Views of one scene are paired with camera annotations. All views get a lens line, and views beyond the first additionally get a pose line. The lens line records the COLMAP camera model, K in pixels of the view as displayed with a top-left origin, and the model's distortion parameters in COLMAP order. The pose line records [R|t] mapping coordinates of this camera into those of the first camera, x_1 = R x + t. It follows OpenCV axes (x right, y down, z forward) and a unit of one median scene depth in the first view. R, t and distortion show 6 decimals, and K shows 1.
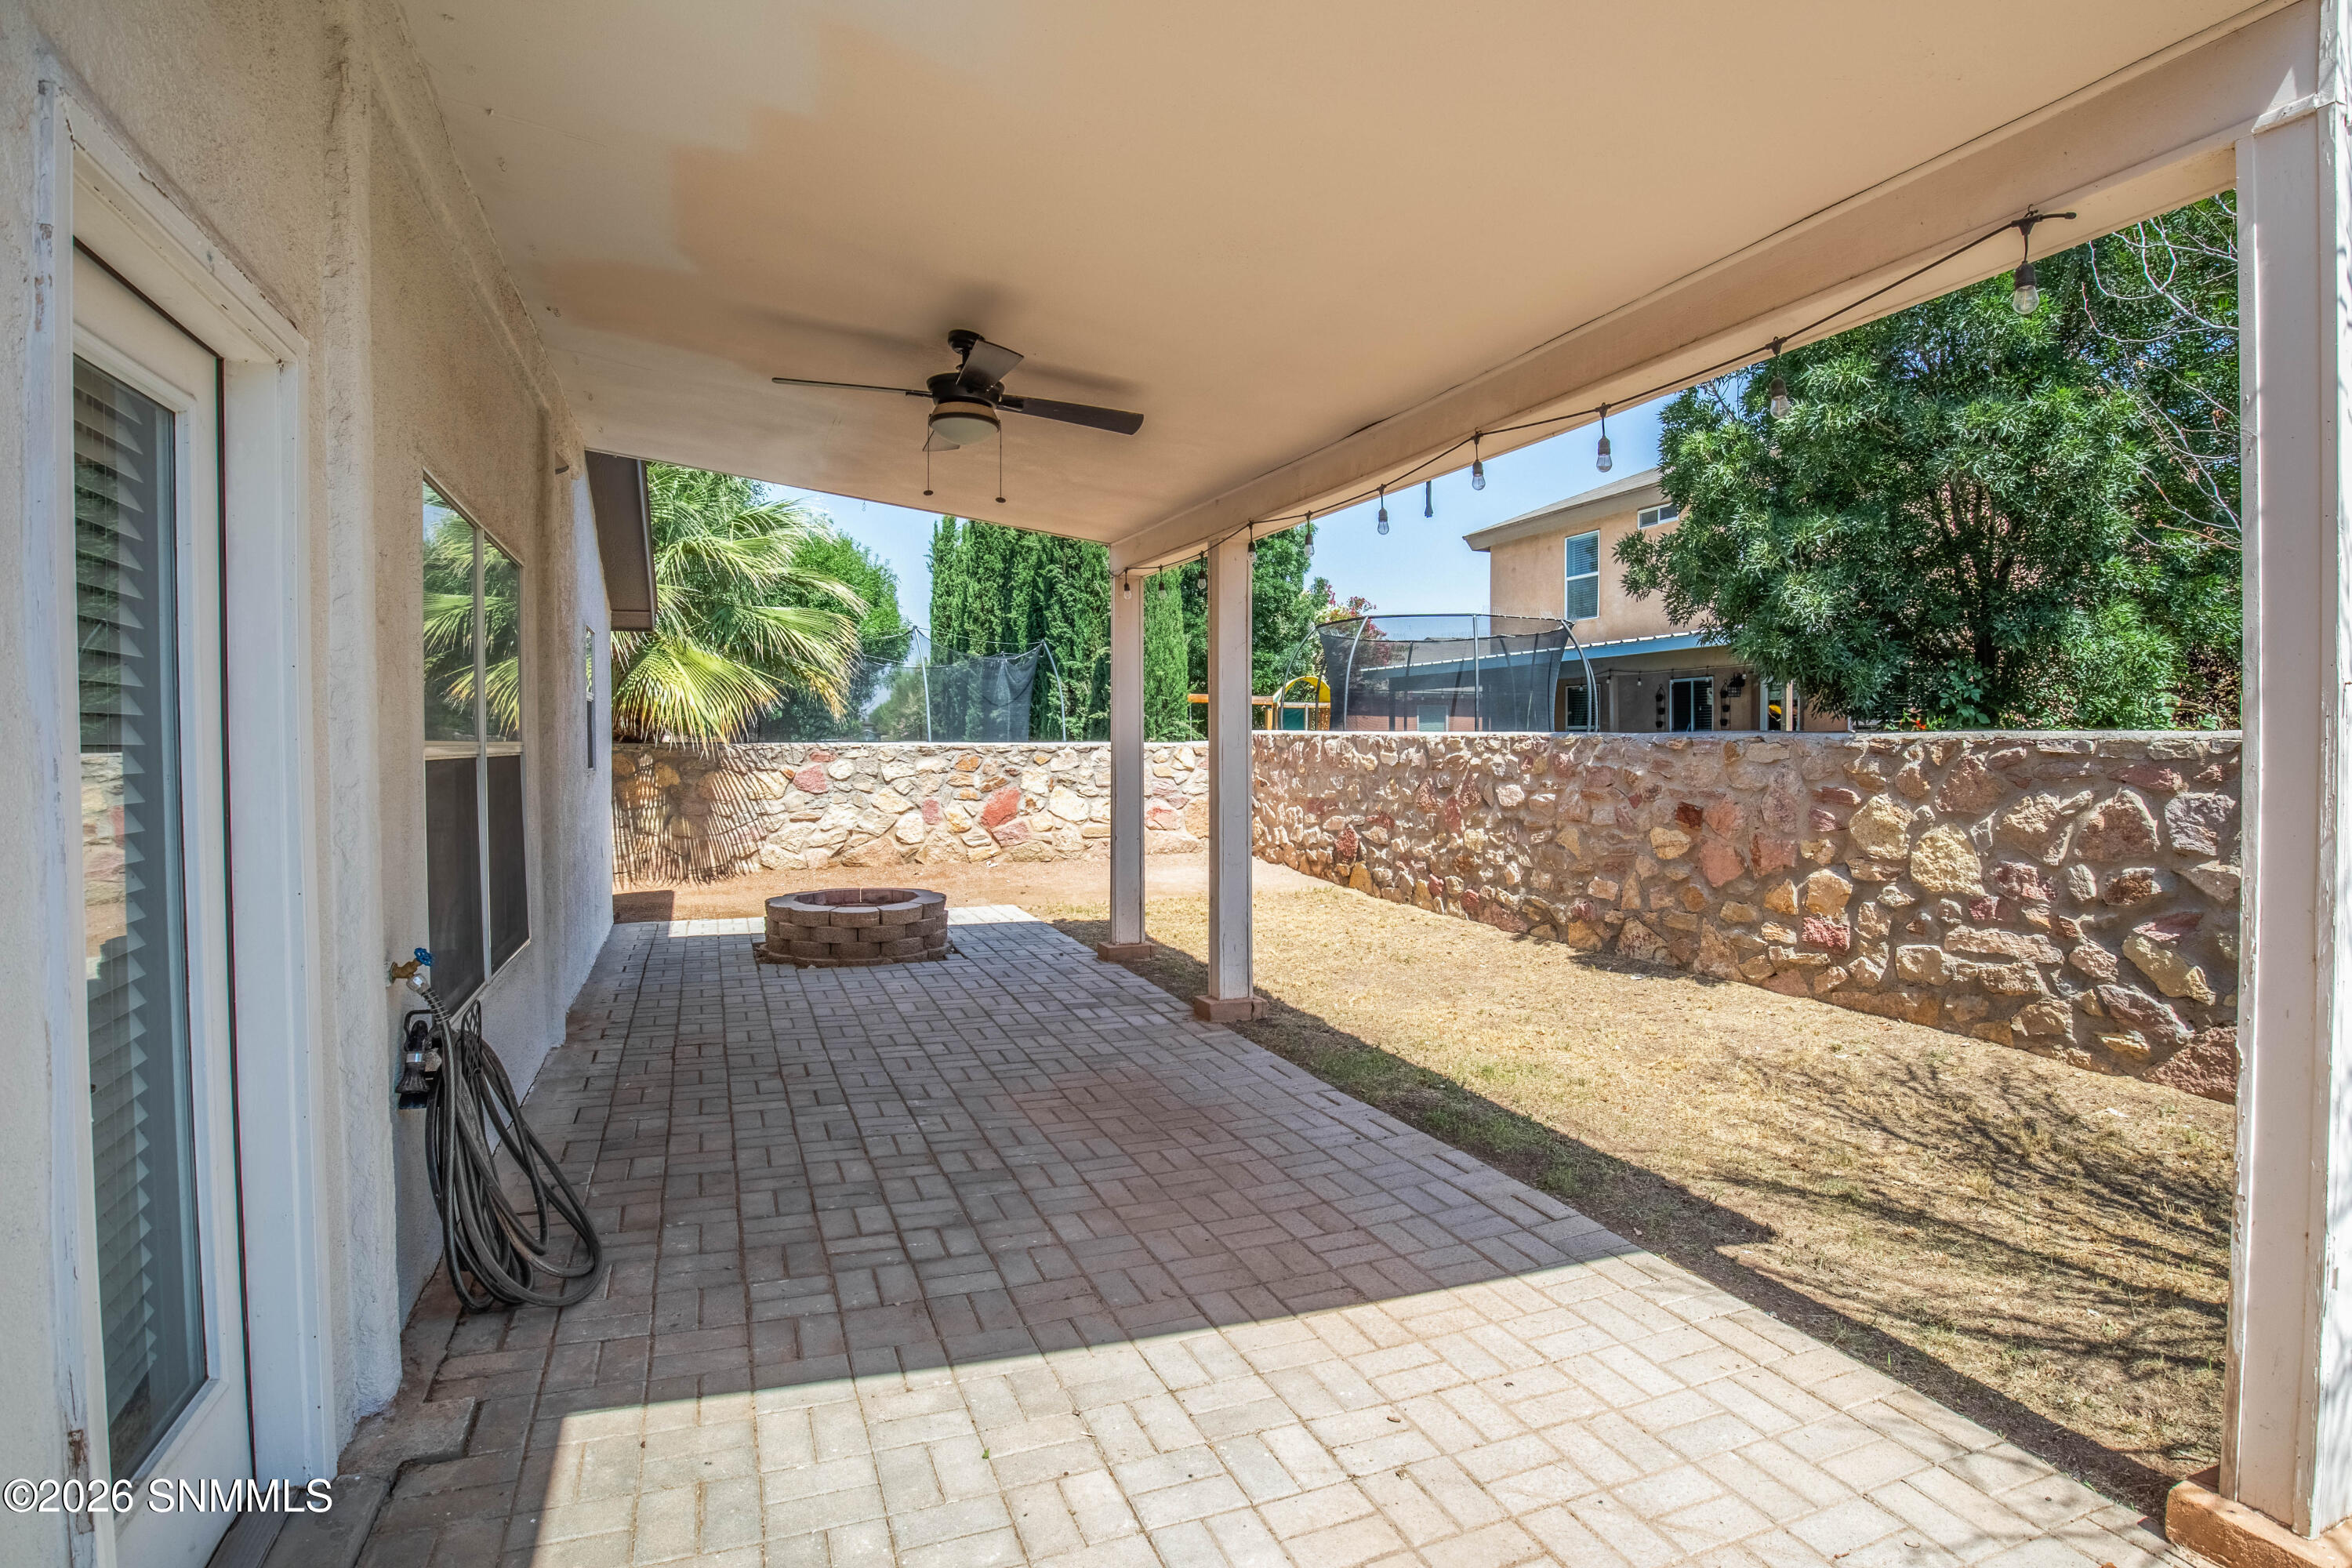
lens RADIAL K [[1186.7, 0, 1191.6], [0, 1186.7, 779.4], [0, 0, 1]] dist [-0.037248, 0.007148]
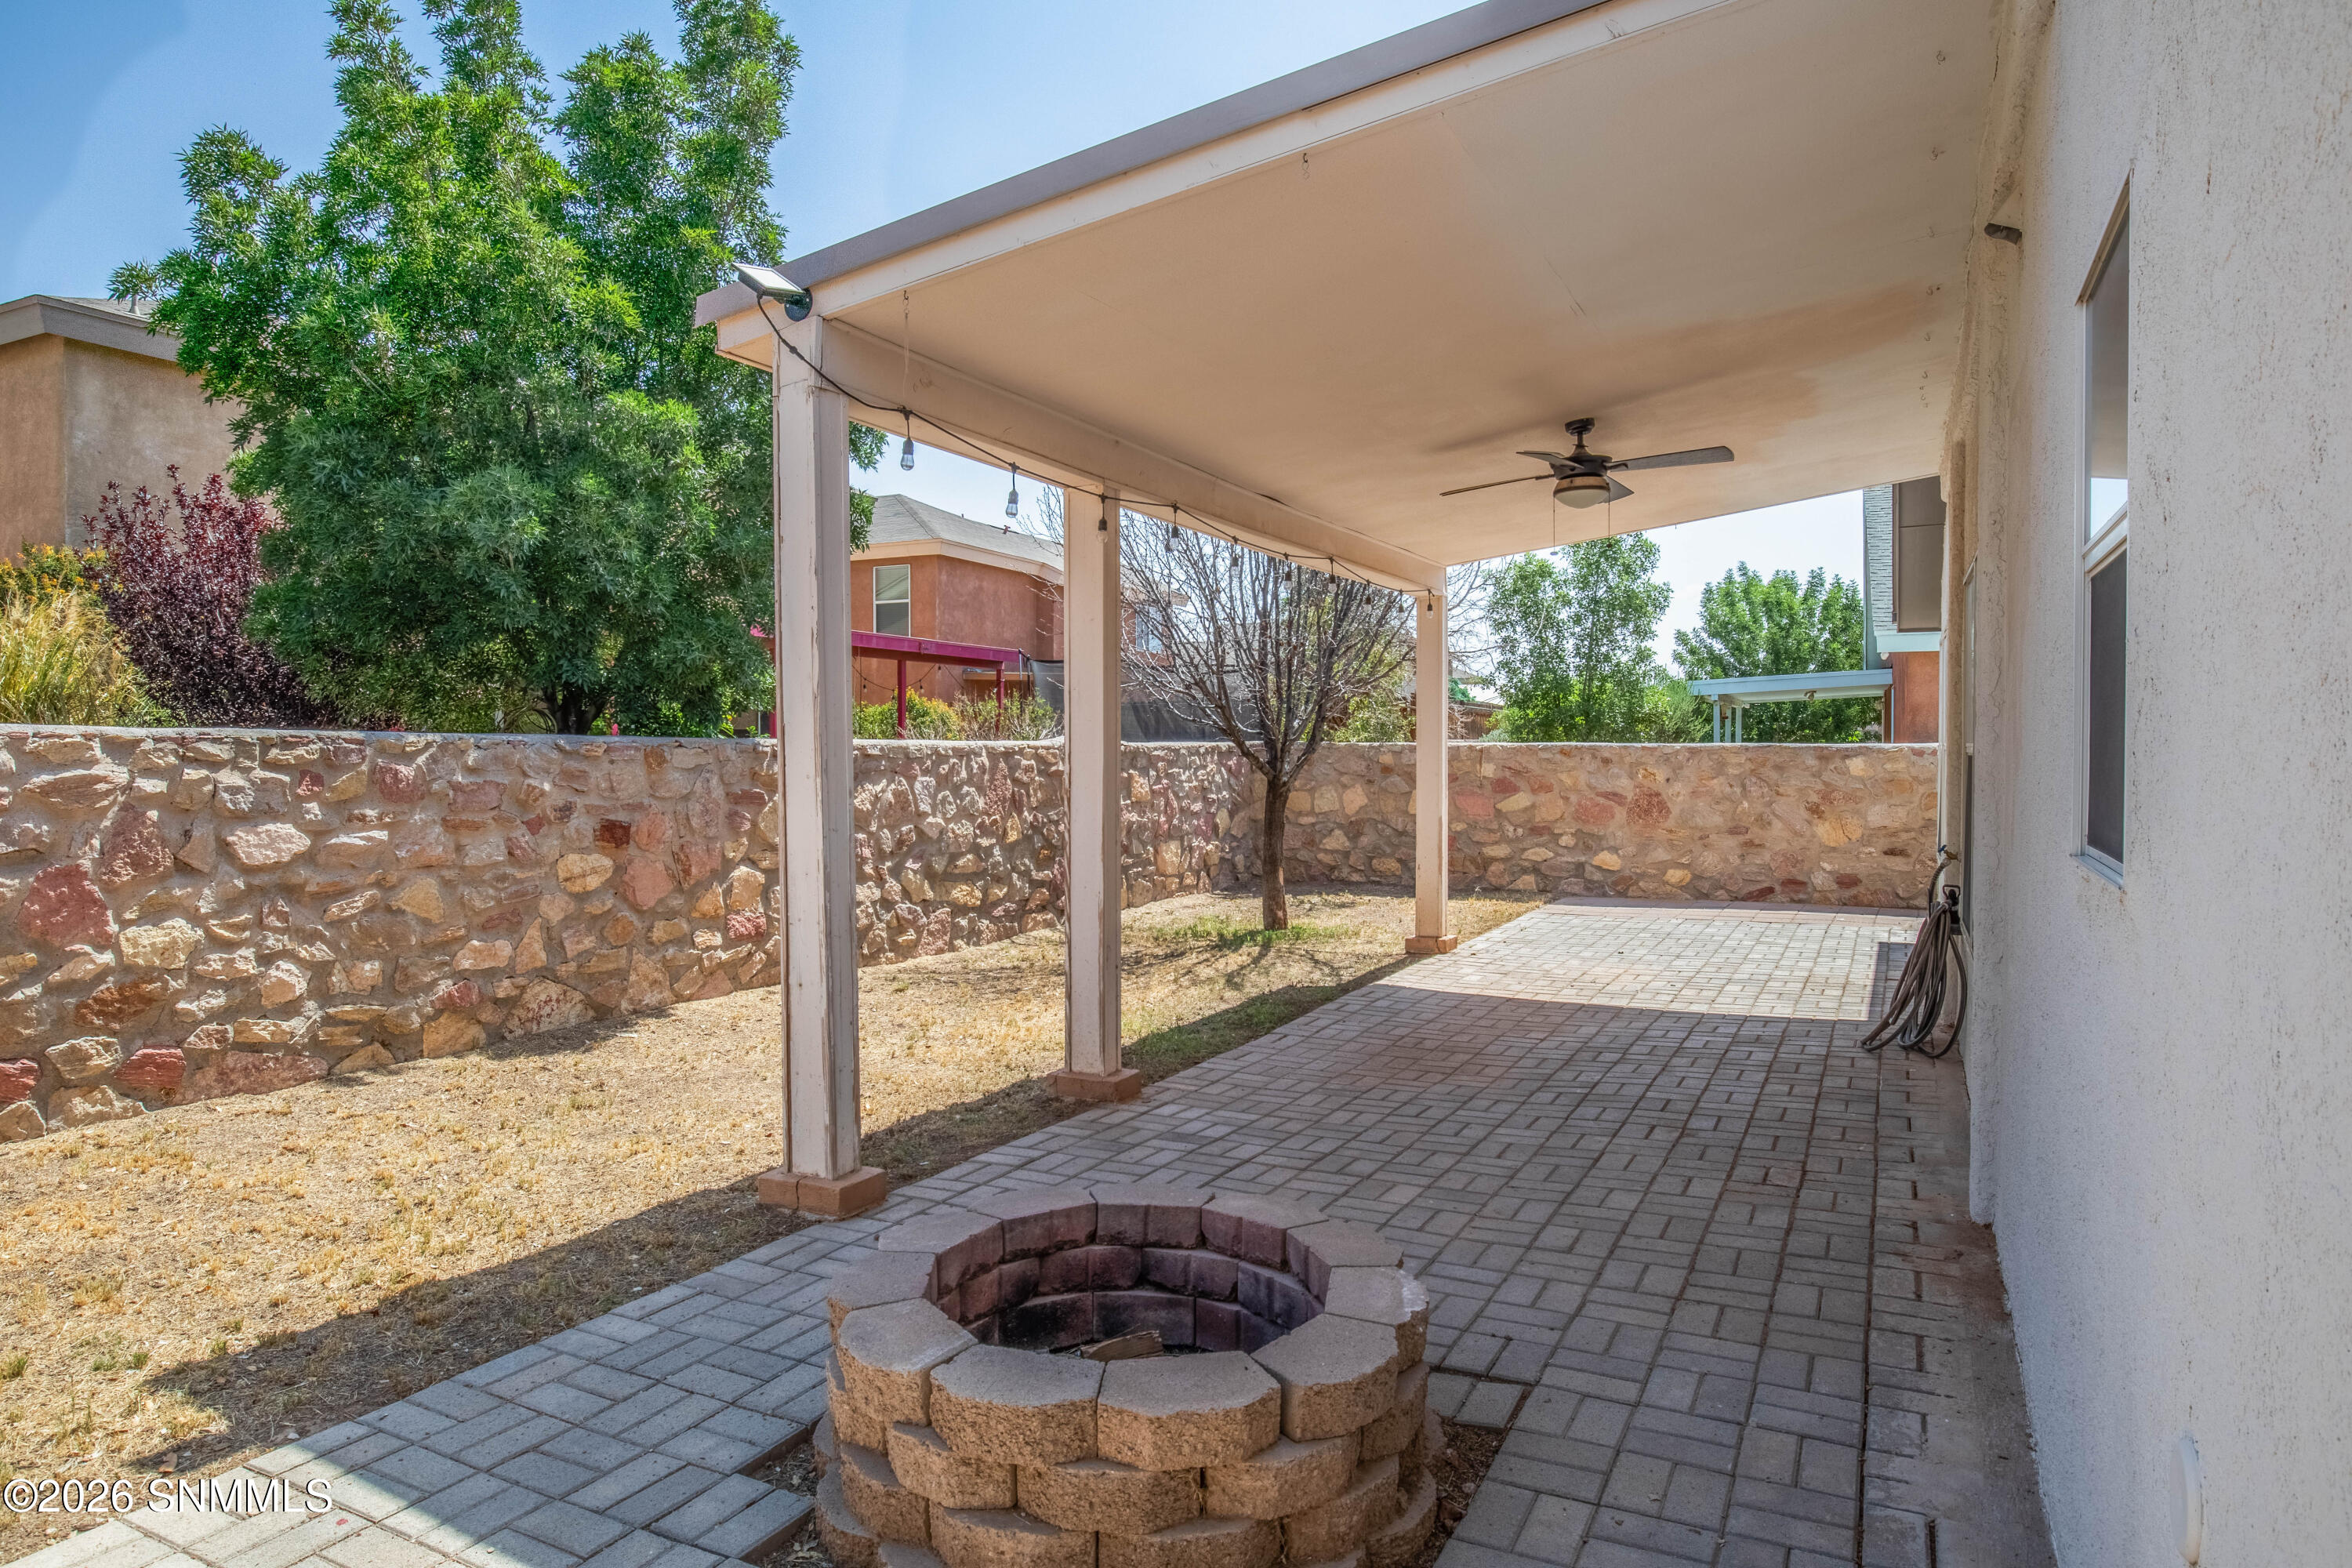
lens RADIAL K [[1432.3, 0, 1188.3], [0, 1432.3, 779.5], [0, 0, 1]] dist [-0.032991, 0.013085]
pose [[-0.655381, -0.014296, 0.755163, -0.593147], [0.026054, 0.998798, 0.041520, -0.038063], [-0.754849, 0.046886, -0.654220, 1.289758]]
